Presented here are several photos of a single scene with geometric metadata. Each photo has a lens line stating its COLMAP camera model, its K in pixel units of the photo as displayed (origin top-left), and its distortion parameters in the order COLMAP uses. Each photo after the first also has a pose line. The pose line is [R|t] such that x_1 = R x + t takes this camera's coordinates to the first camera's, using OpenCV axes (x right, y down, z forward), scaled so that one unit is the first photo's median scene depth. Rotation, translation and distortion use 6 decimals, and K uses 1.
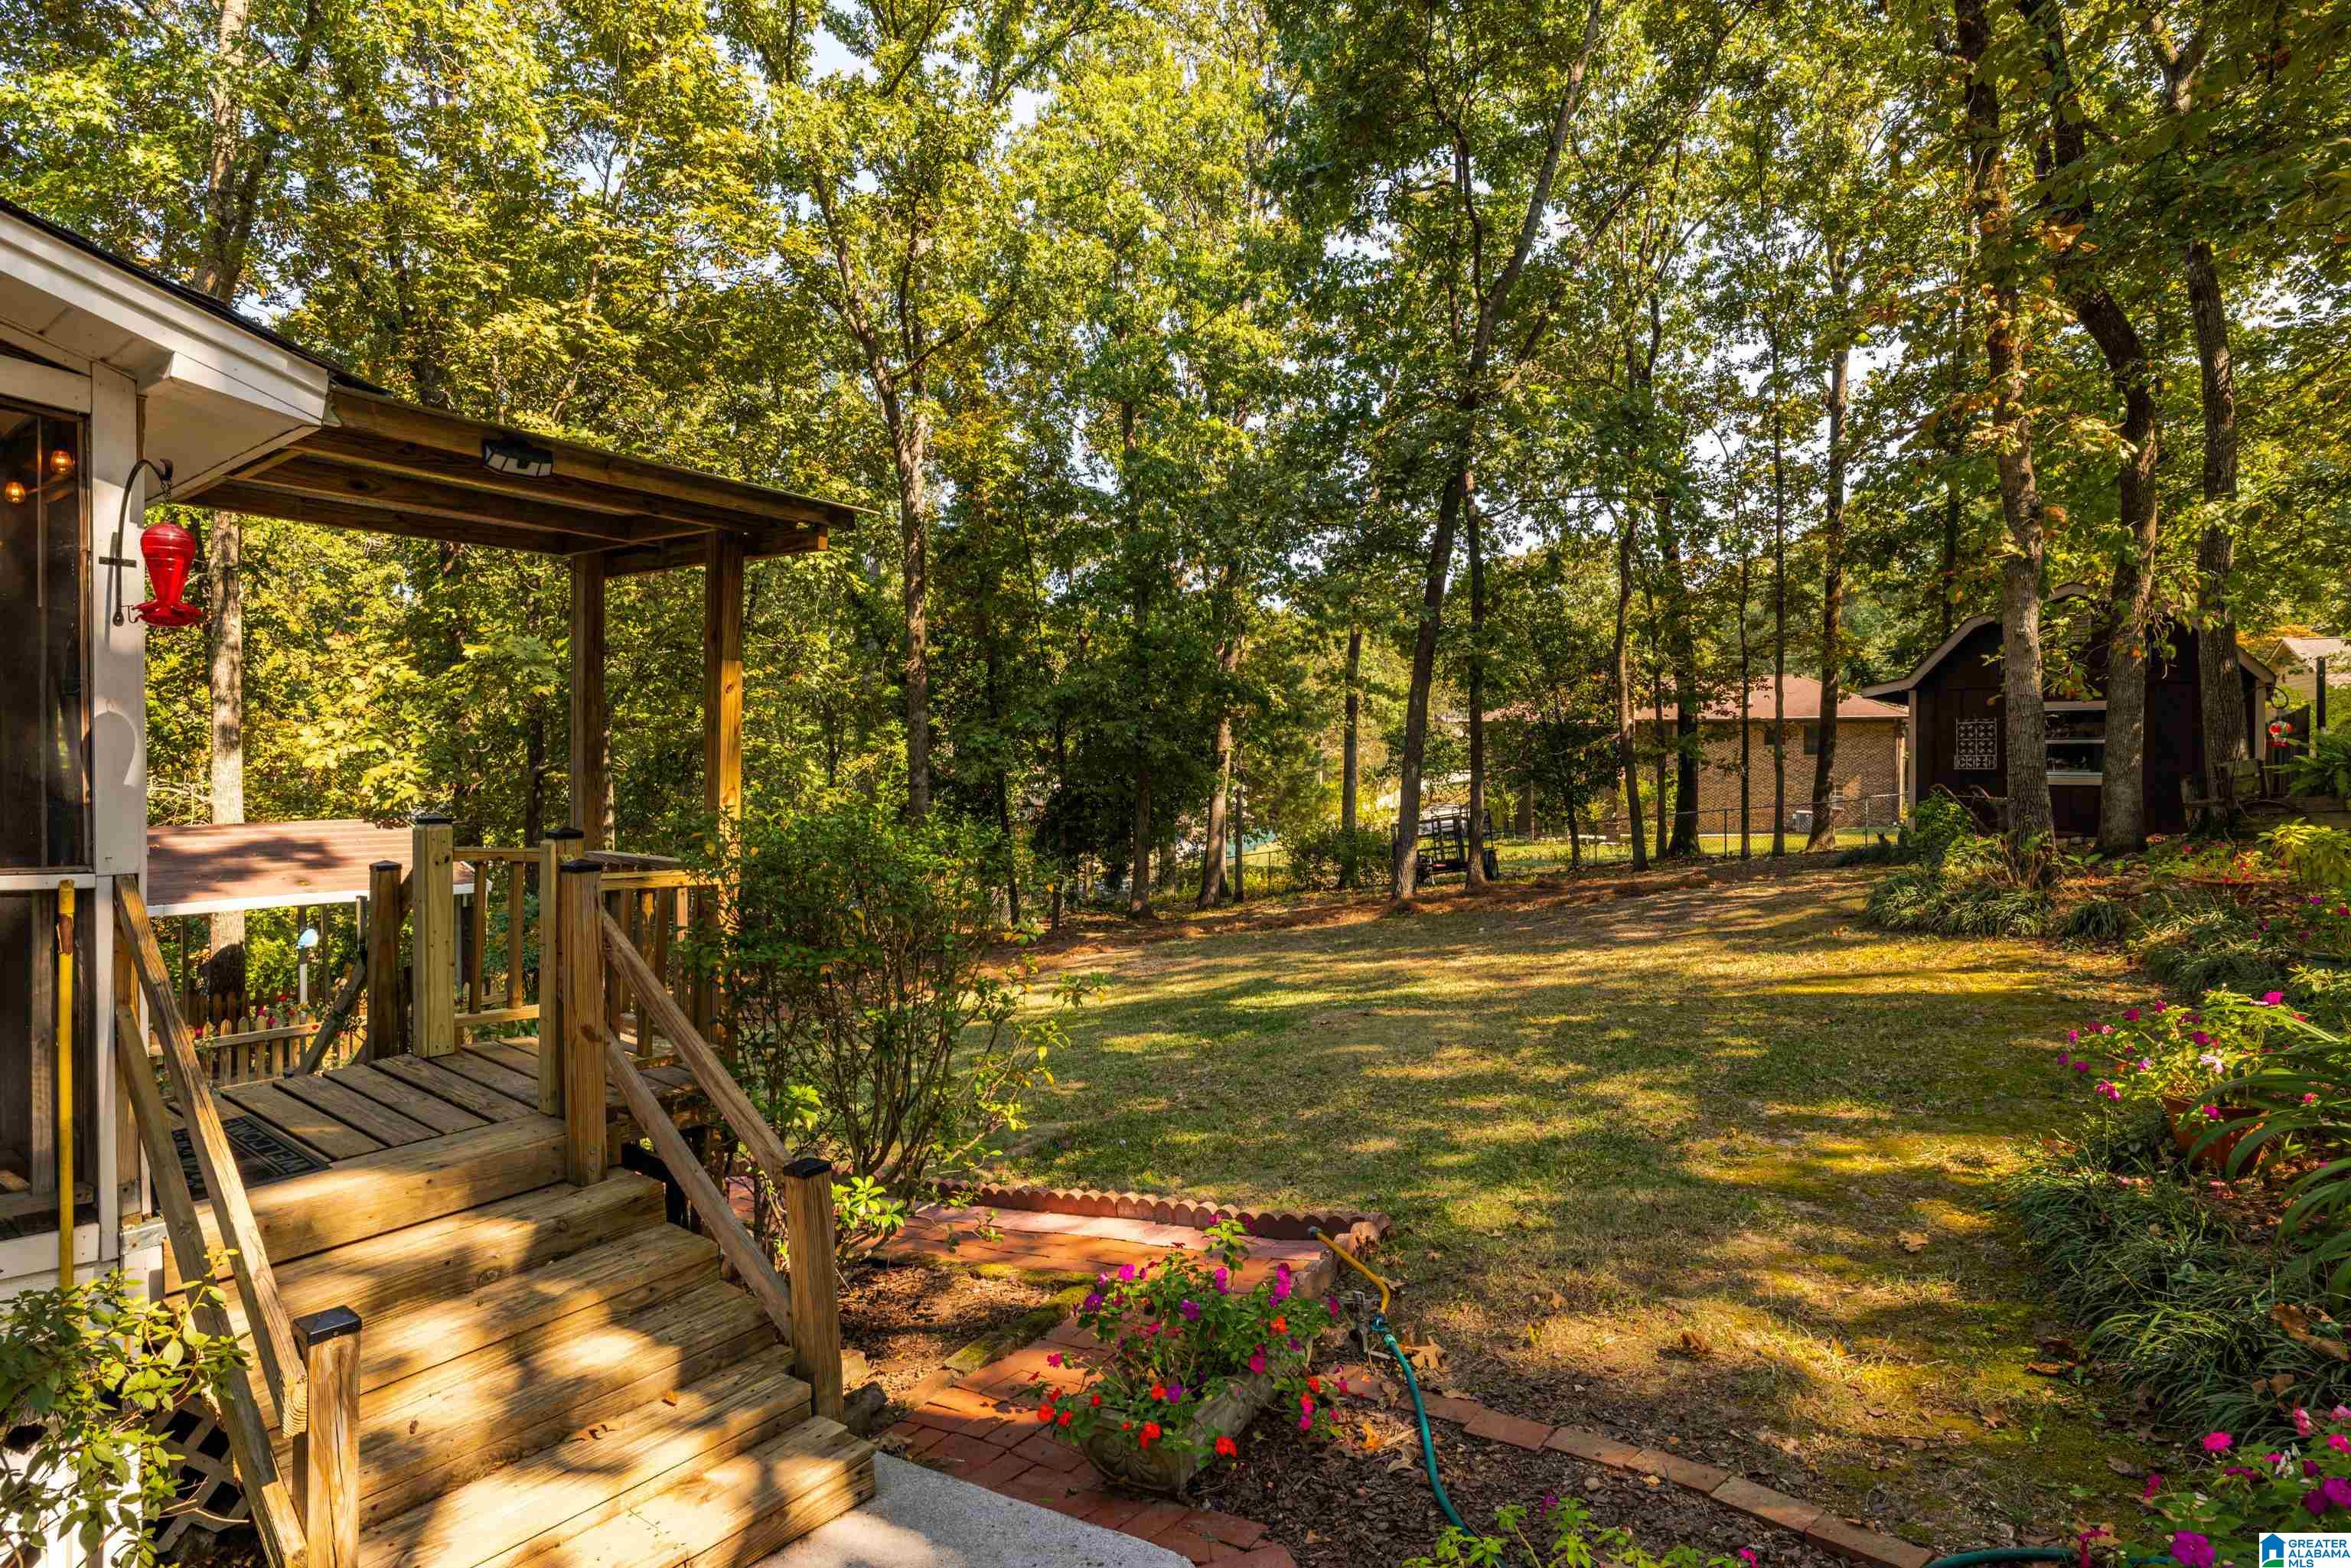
lens RADIAL K [[1286.6, 0, 1177.6], [0, 1286.6, 778.8], [0, 0, 1]] dist [-0.003181, -0.000795]
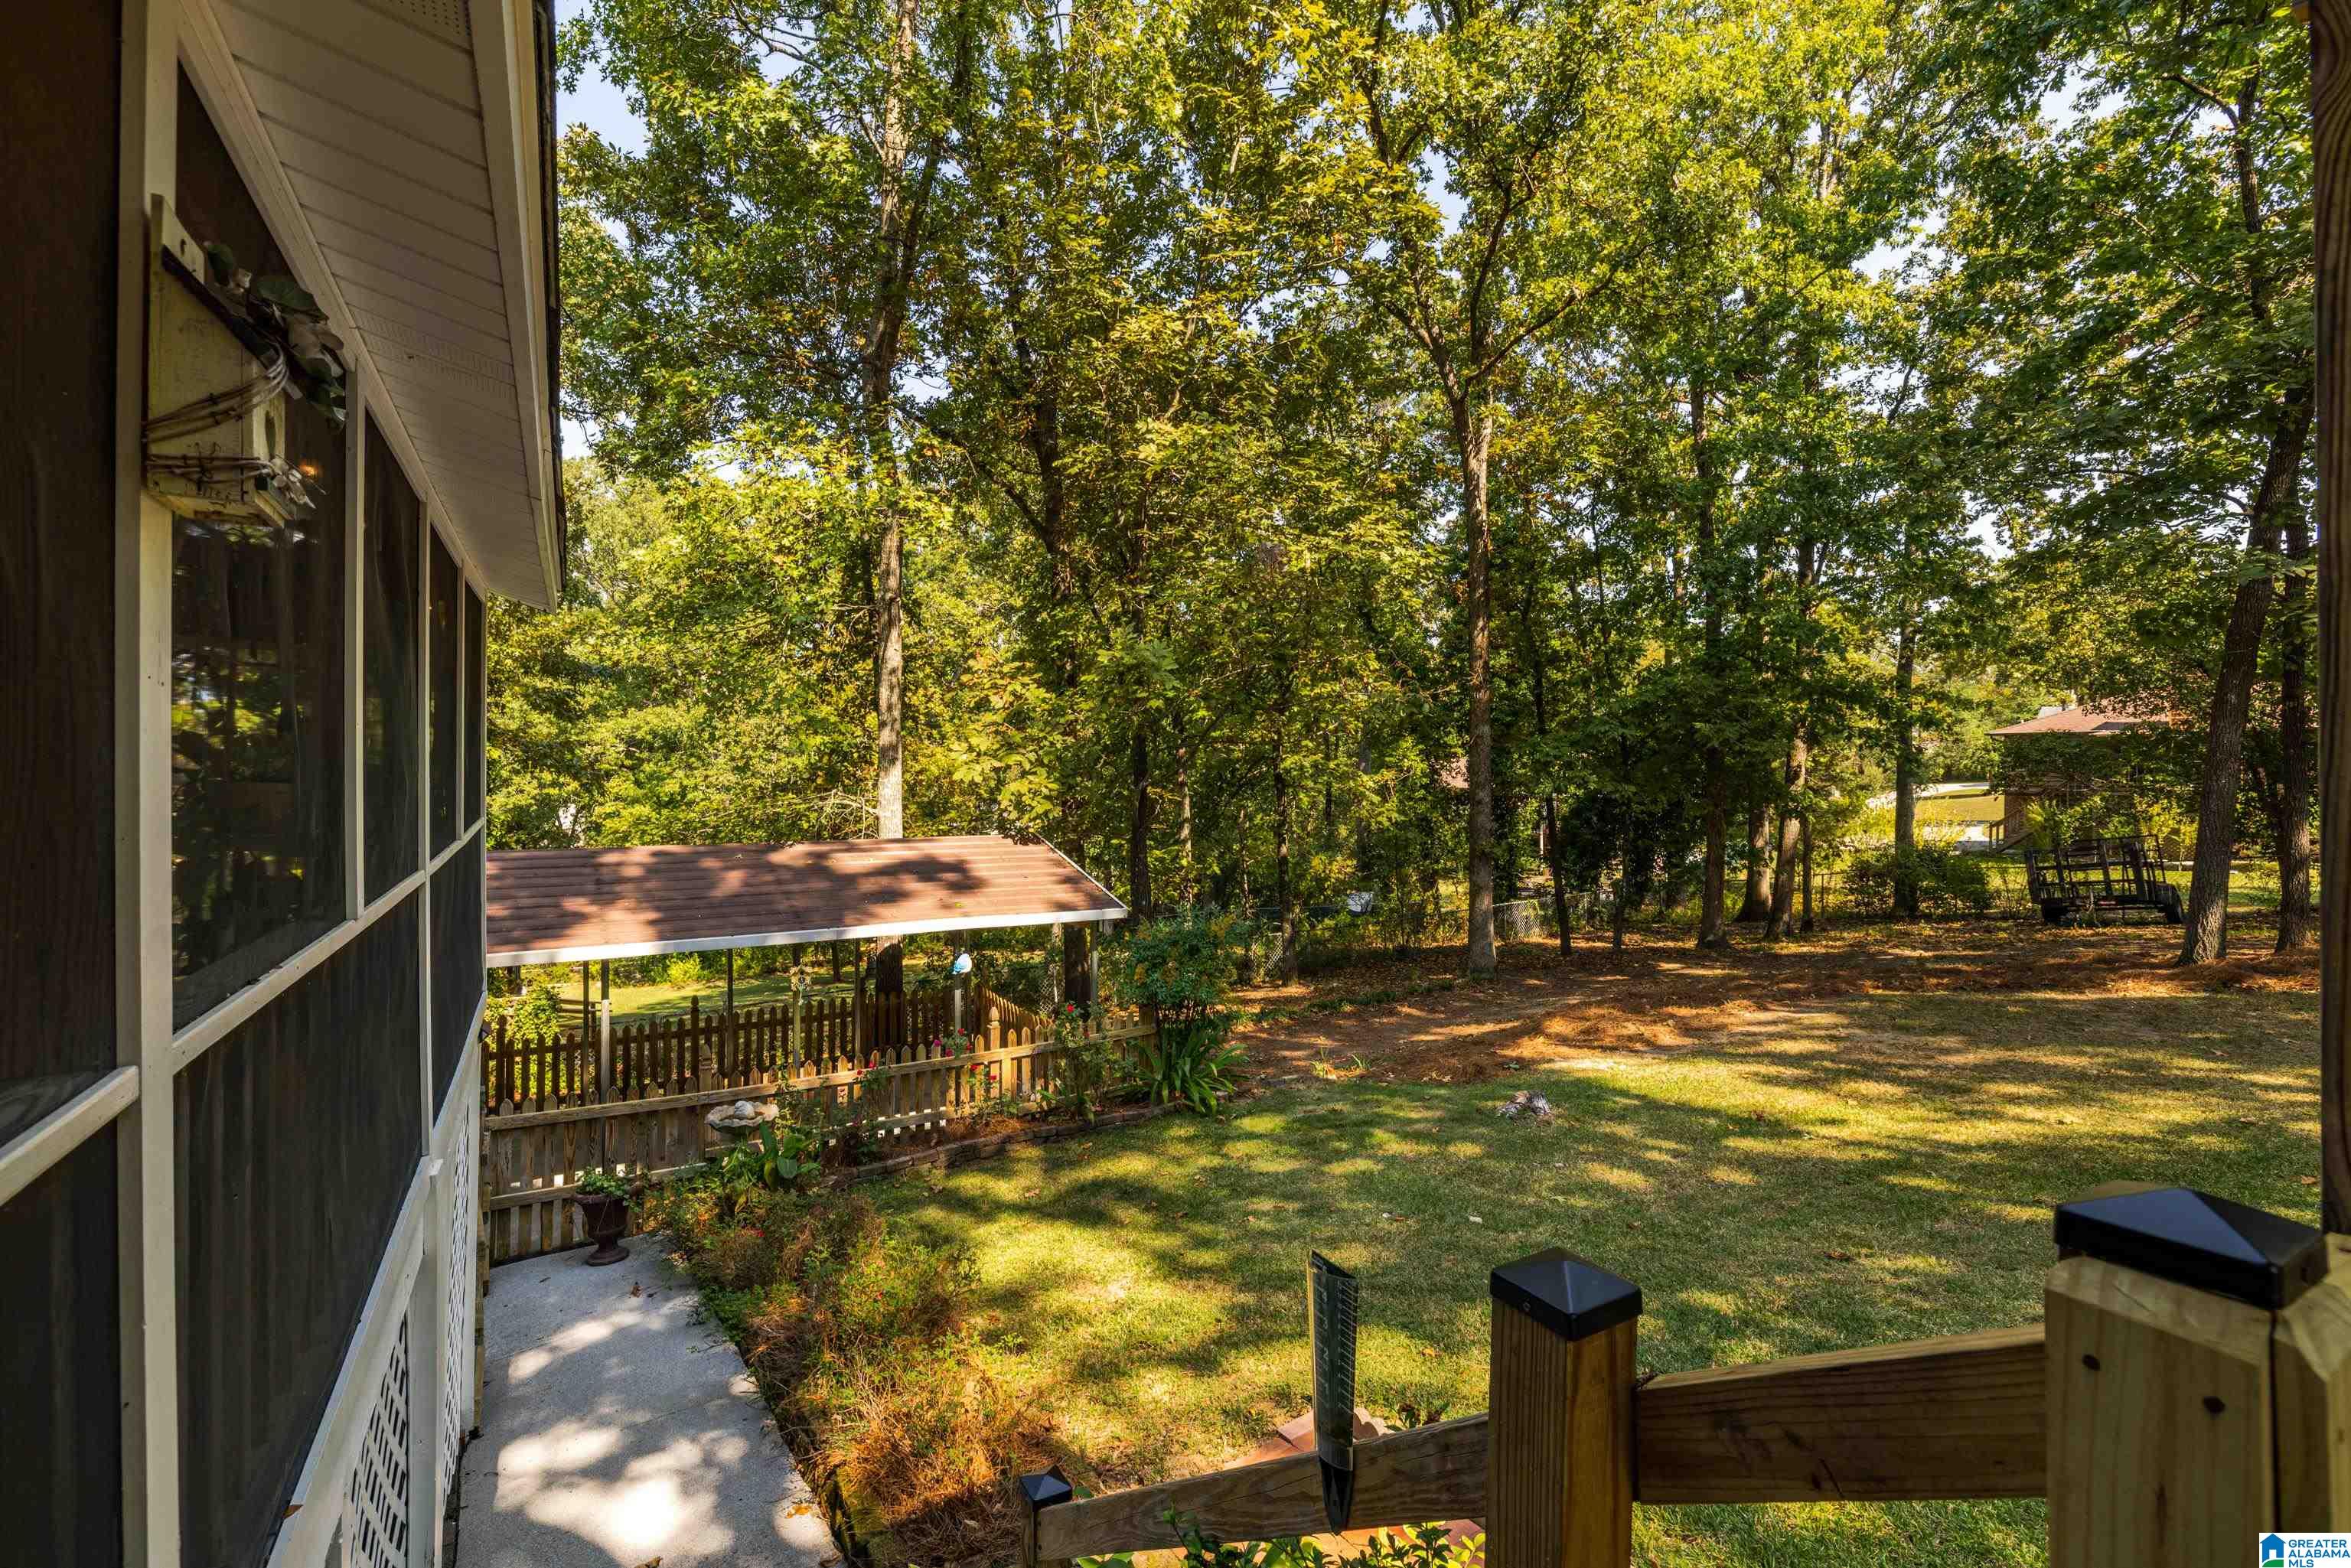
lens RADIAL K [[1041.4, 0, 1174.7], [0, 1041.4, 780.6], [0, 0, 1]] dist [0.001602, 0.000624]
pose [[0.931391, -0.001701, -0.364015, -0.194104], [-0.002532, 0.999935, -0.011151, -0.001680], [0.364011, 0.011308, 0.931326, 0.266256]]
